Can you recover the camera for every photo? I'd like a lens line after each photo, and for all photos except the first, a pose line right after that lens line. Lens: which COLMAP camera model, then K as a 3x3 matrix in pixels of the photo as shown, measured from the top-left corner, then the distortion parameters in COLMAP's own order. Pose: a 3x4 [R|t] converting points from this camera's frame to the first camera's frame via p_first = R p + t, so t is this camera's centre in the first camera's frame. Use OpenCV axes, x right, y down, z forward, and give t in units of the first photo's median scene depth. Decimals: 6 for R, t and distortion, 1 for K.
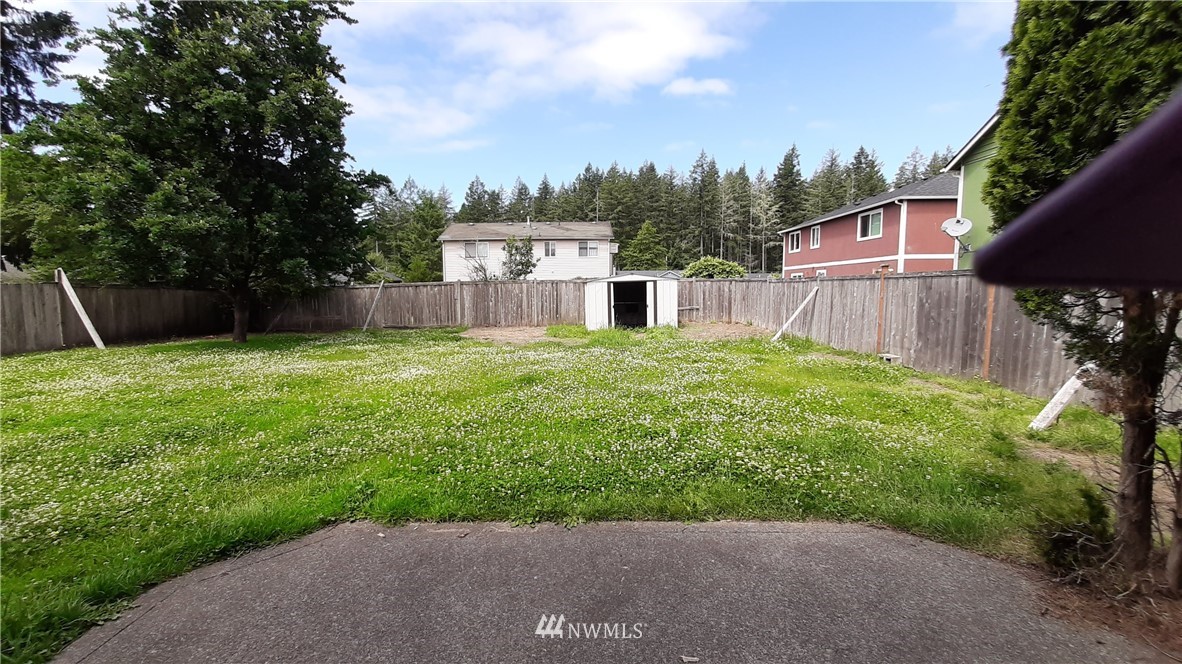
lens RADIAL K [[468.3, 0, 564.0], [0, 468.3, 336.8], [0, 0, 1]] dist [-0.001243, -0.005798]
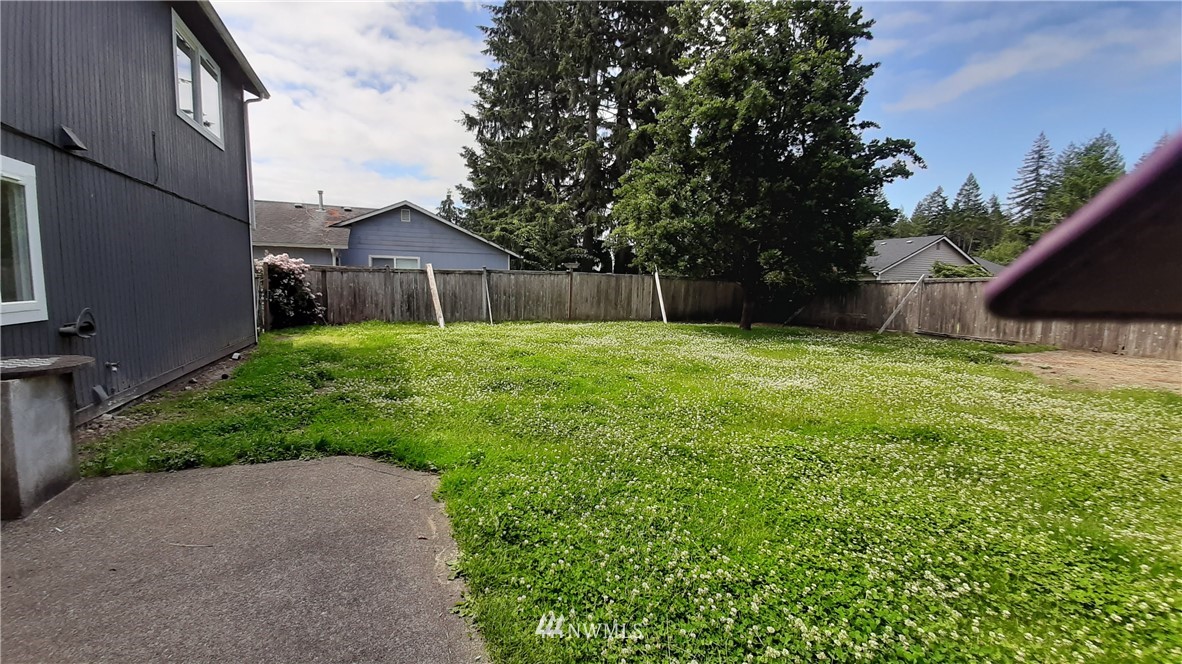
lens RADIAL K [[468.3, 0, 588.7], [0, 468.3, 339.4], [0, 0, 1]] dist [-0.001243, -0.005798]
pose [[0.393075, 0.122431, -0.911319, 0.158091], [-0.116443, 0.989745, 0.082743, -0.013517], [0.912104, 0.073593, 0.403300, 0.211478]]
